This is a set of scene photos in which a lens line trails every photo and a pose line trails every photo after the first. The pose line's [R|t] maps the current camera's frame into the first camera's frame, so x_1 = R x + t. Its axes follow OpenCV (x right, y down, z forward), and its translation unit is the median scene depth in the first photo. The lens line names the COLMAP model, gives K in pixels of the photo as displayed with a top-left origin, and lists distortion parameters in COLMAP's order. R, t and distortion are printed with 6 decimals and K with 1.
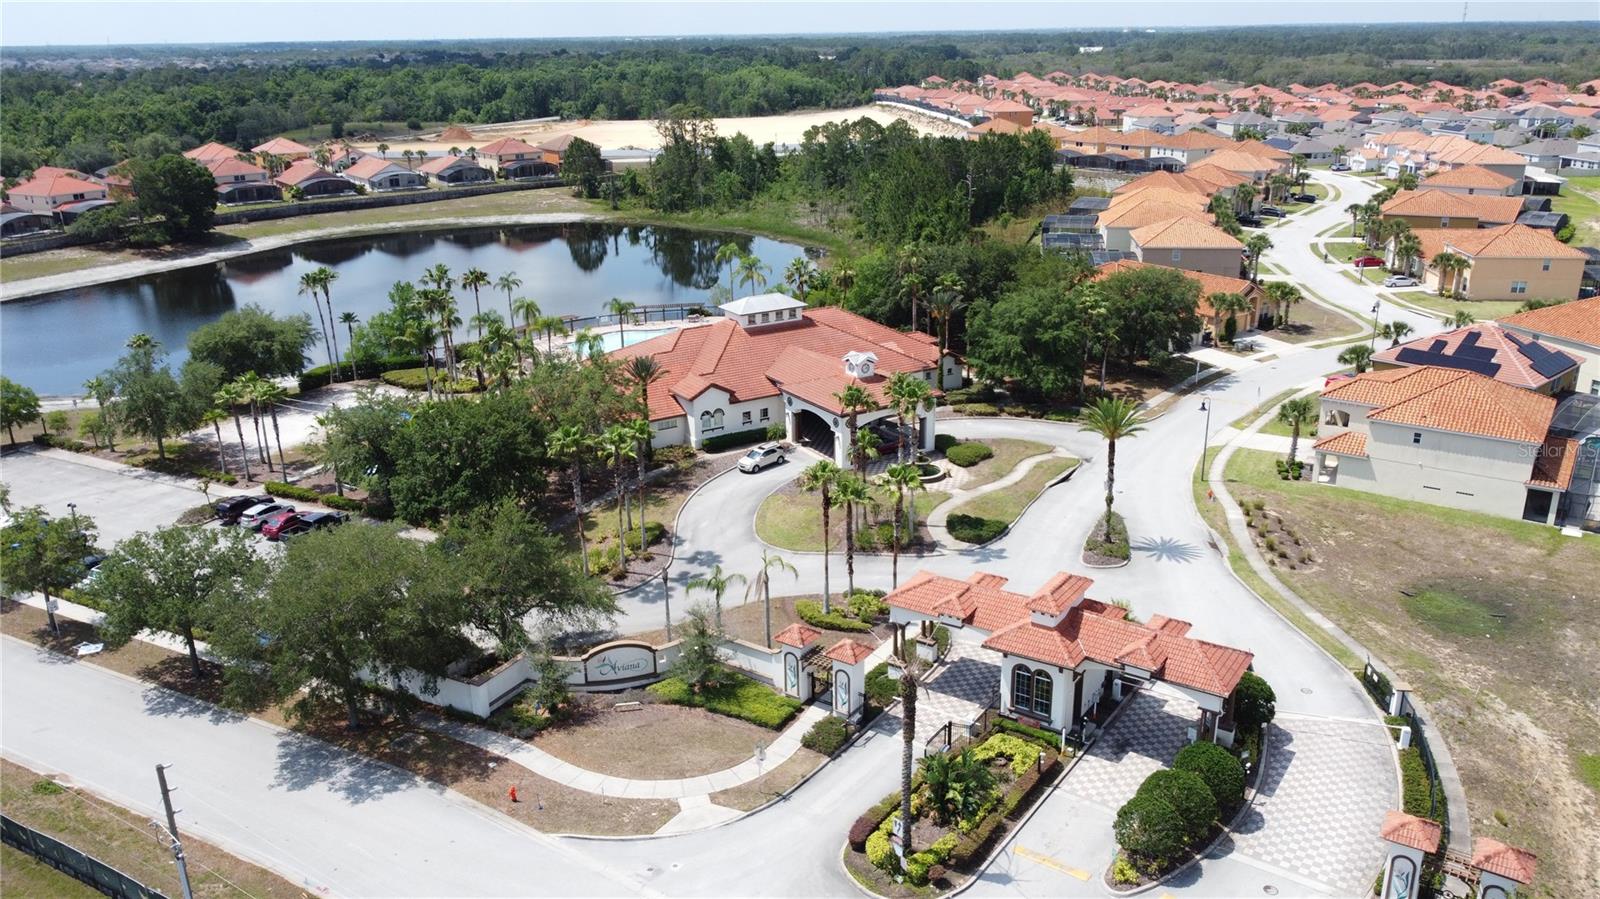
lens RADIAL K [[1207.7, 0, 798.8], [0, 1207.7, 455.5], [0, 0, 1]] dist [0.001699, -0.006351]
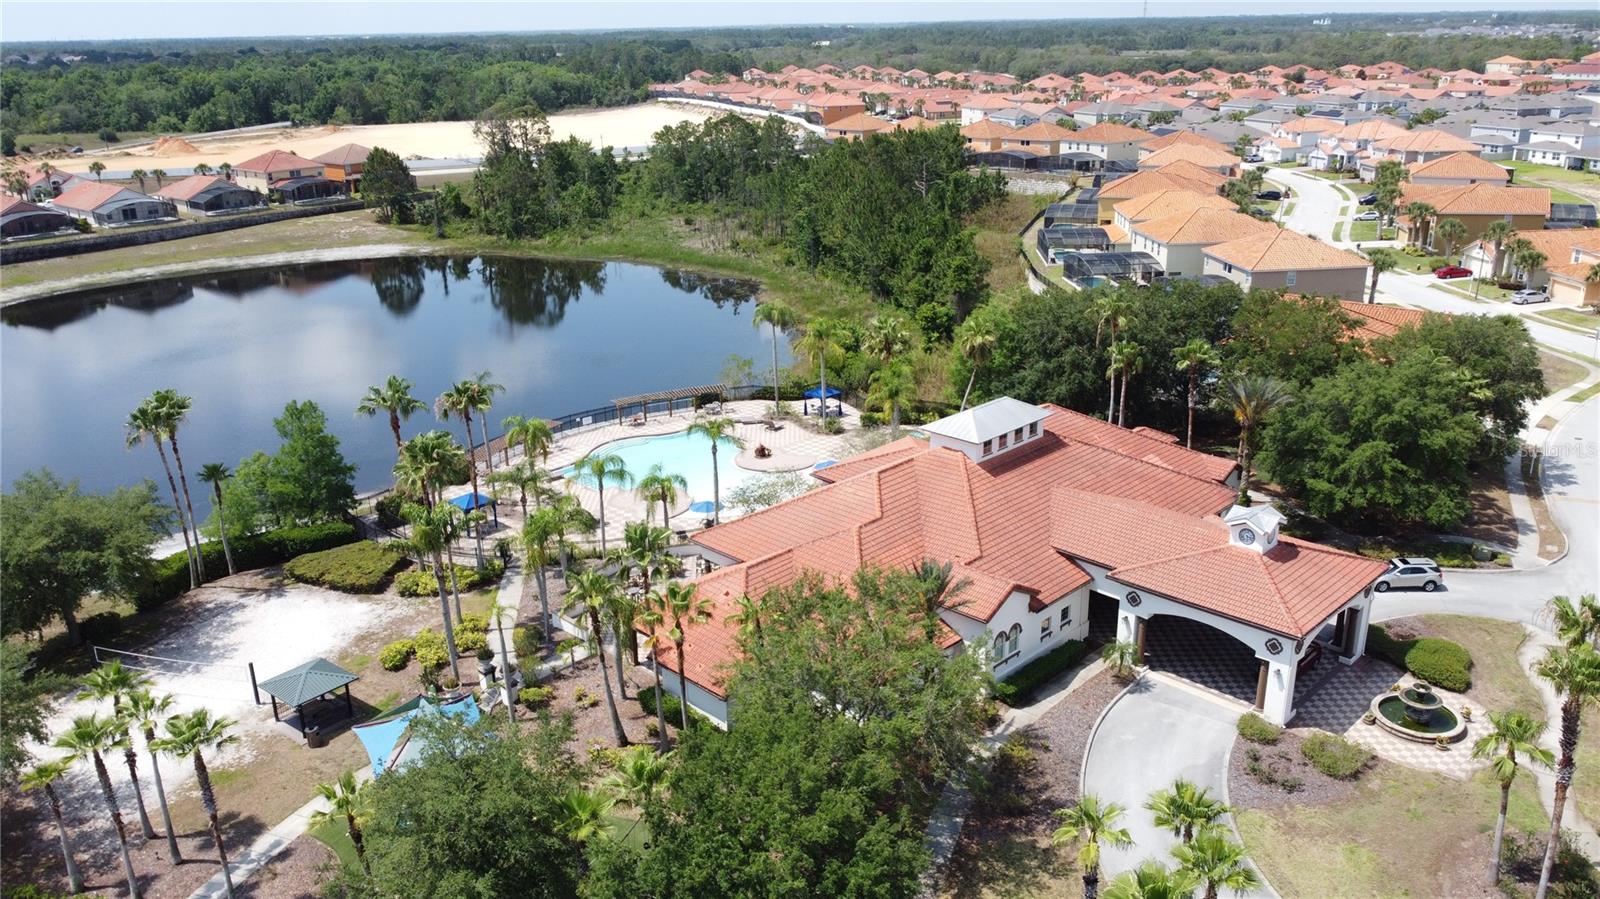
lens RADIAL K [[1207.7, 0, 801.4], [0, 1207.7, 451.1], [0, 0, 1]] dist [0.001699, -0.006351]
pose [[0.971449, -0.082005, 0.222627, -0.197526], [0.082333, 0.996574, 0.007826, -0.092157], [-0.222506, 0.010727, 0.974872, 0.322101]]
